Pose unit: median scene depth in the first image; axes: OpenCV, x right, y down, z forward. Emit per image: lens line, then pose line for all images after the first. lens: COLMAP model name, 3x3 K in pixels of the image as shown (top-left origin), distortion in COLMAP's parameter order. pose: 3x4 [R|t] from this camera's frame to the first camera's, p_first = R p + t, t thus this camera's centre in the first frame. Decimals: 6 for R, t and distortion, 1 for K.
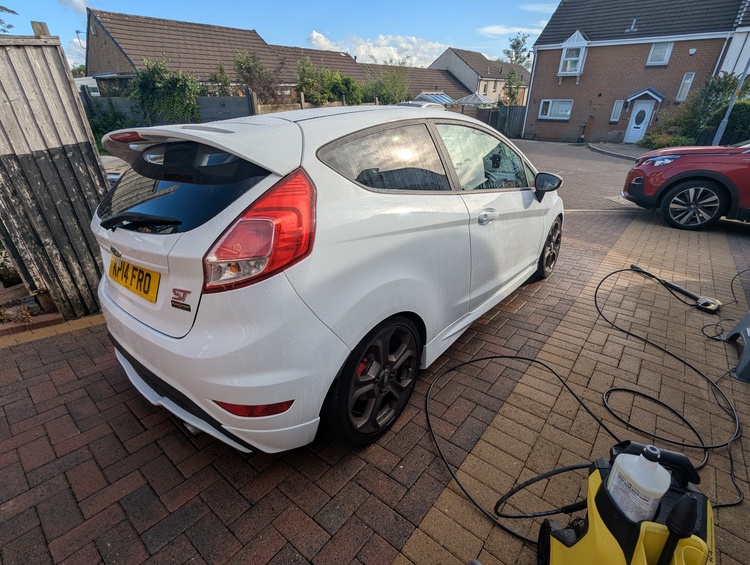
lens RADIAL K [[353.5, 0, 375.3], [0, 353.5, 283.6], [0, 0, 1]] dist [-0.007420, 0.002179]
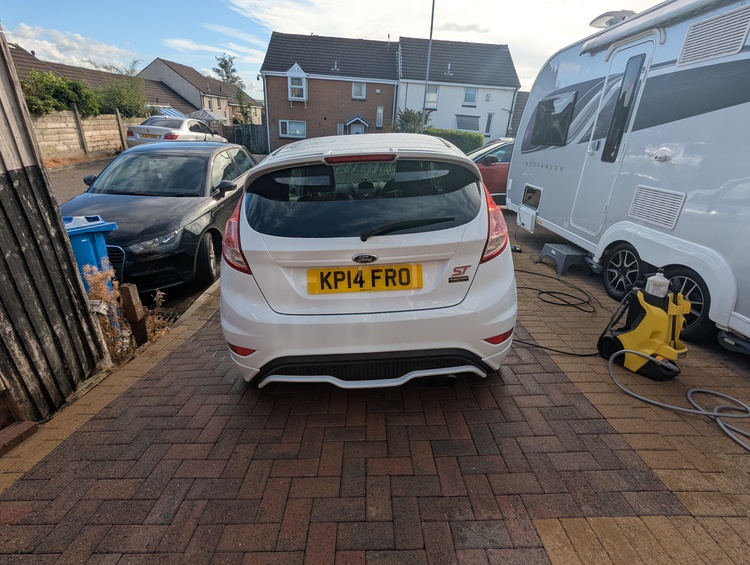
lens RADIAL K [[353.5, 0, 375.3], [0, 353.5, 283.3], [0, 0, 1]] dist [-0.007420, 0.002179]
pose [[0.760343, -0.226384, 0.608793, -0.145238], [0.250925, 0.966905, 0.046161, -0.005974], [-0.599095, 0.117663, 0.791985, 0.009502]]
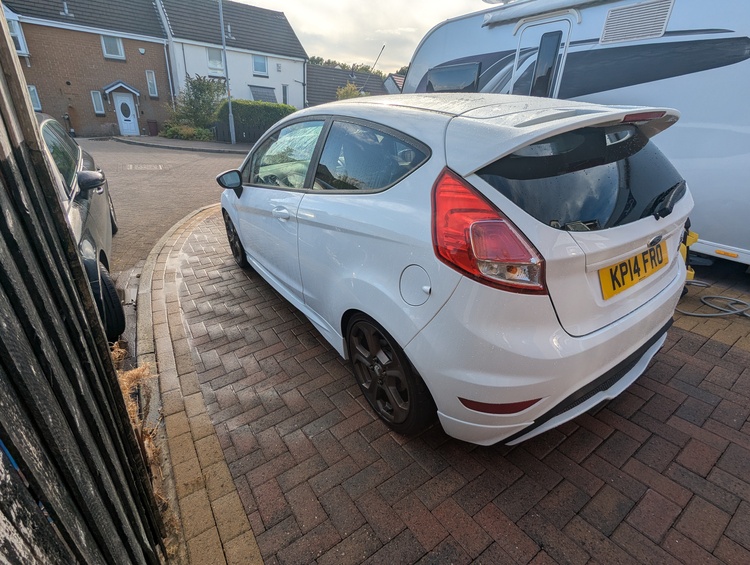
lens RADIAL K [[353.5, 0, 374.6], [0, 353.5, 282.7], [0, 0, 1]] dist [-0.007420, 0.002179]
pose [[0.283759, -0.393722, 0.874336, -0.185175], [0.382048, 0.882739, 0.273516, -0.054550], [-0.879500, 0.256426, 0.400906, 0.133962]]
